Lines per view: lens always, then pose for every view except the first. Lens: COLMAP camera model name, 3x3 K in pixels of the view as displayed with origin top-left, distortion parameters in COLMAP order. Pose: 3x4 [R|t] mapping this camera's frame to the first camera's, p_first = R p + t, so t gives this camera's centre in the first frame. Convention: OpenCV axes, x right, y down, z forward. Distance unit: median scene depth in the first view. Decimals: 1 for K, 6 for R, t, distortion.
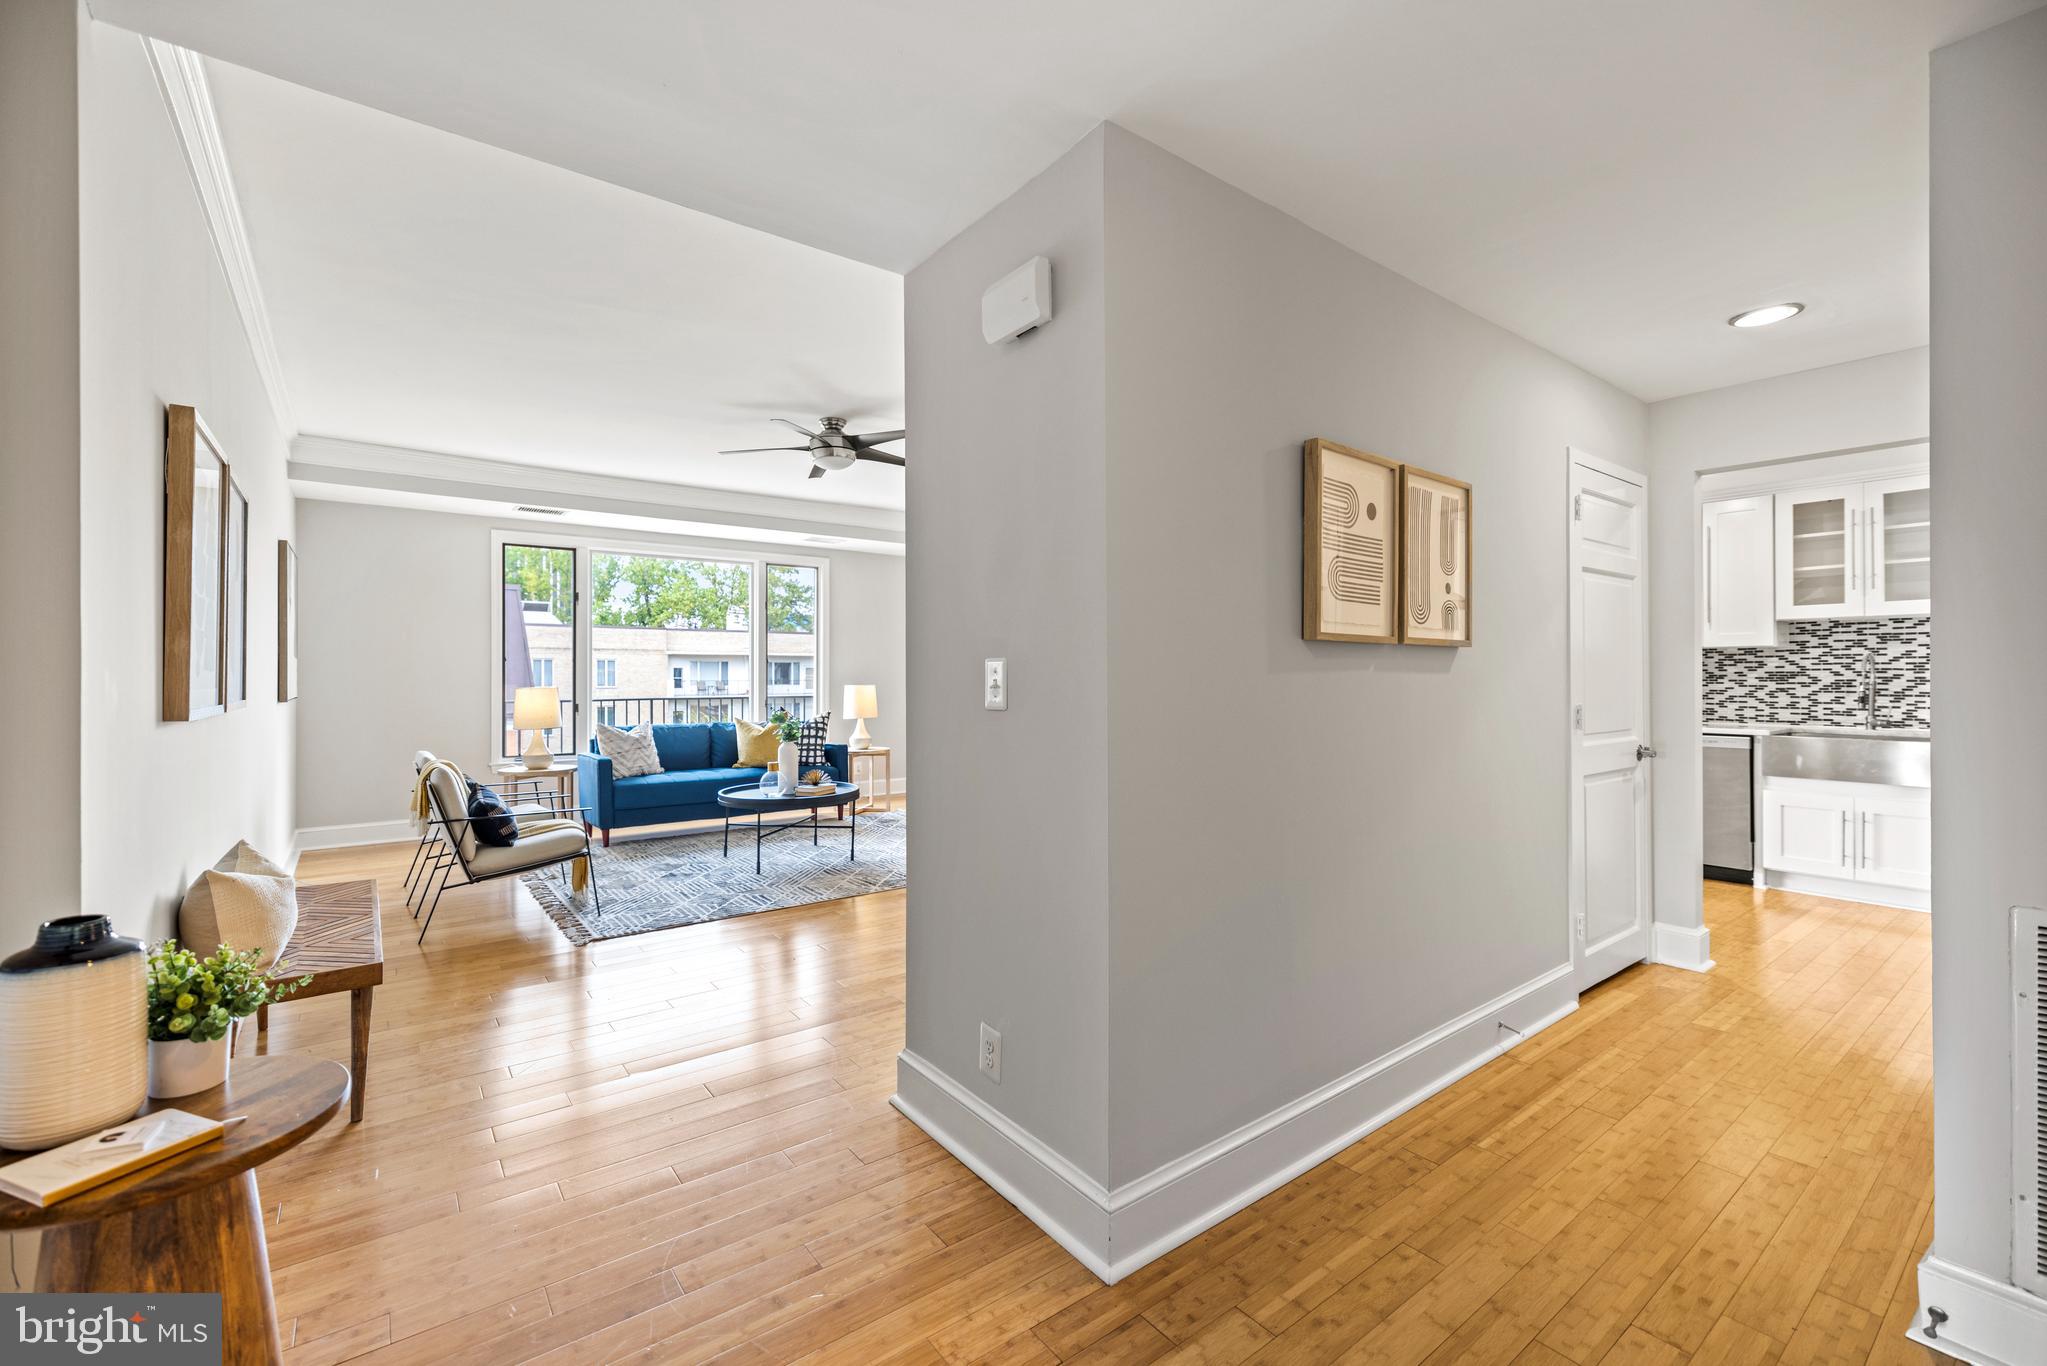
lens RADIAL K [[862.7, 0, 1016.6], [0, 862.7, 661.4], [0, 0, 1]] dist [0.000702, 0.000047]
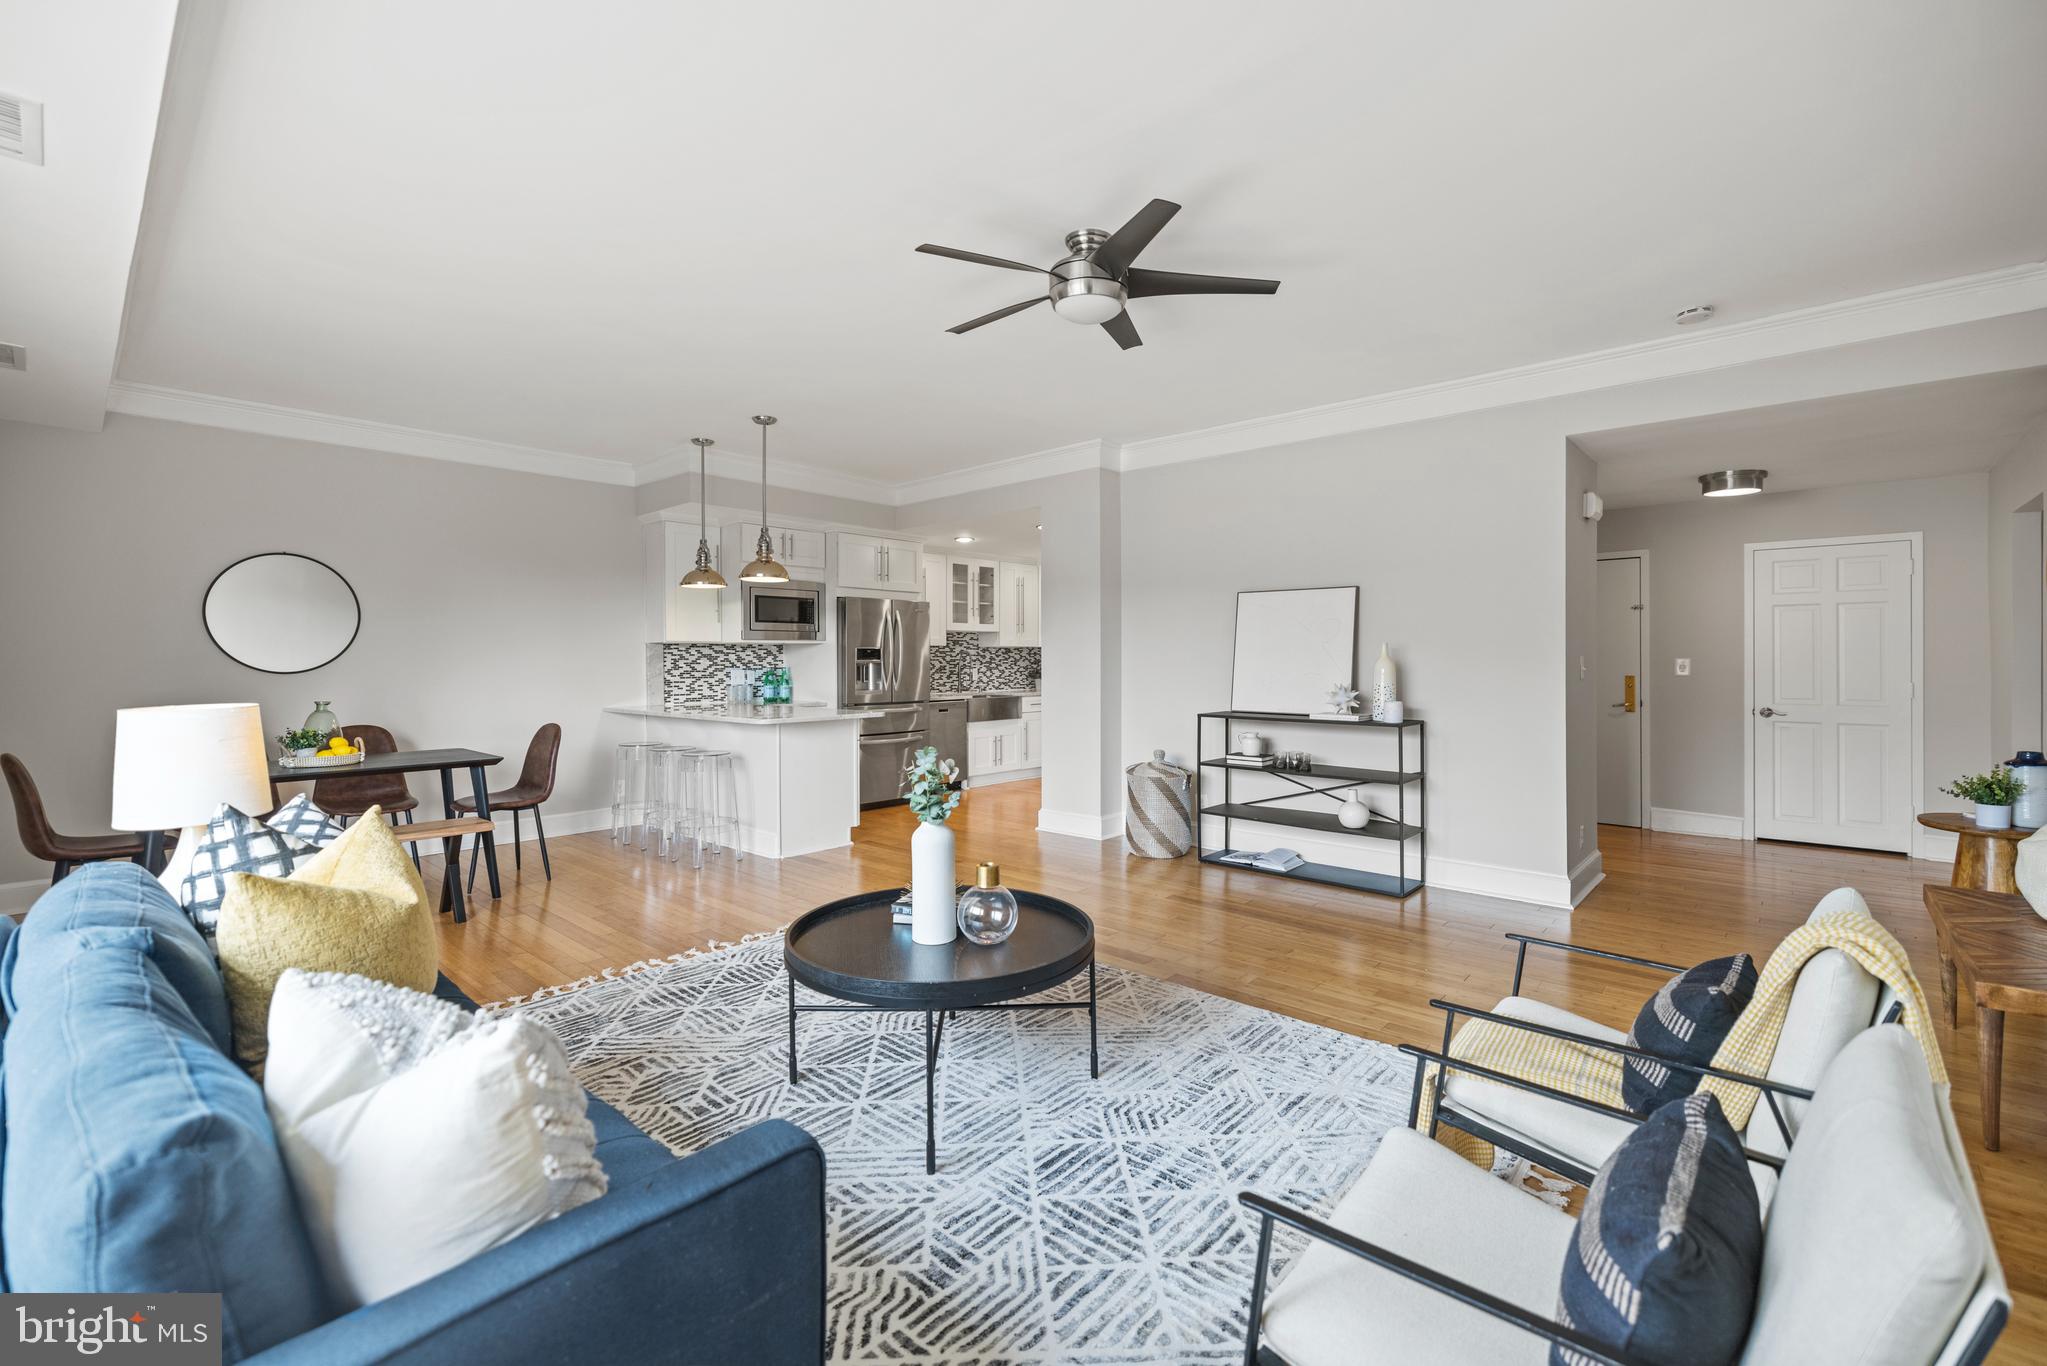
lens RADIAL K [[862.7, 0, 1016.6], [0, 862.7, 661.4], [0, 0, 1]] dist [0.000702, 0.000047]
pose [[-0.182426, -0.006927, 0.983195, -0.855057], [-0.007004, 0.999959, 0.005745, 0.001097], [-0.983195, -0.005838, -0.182467, 1.269967]]
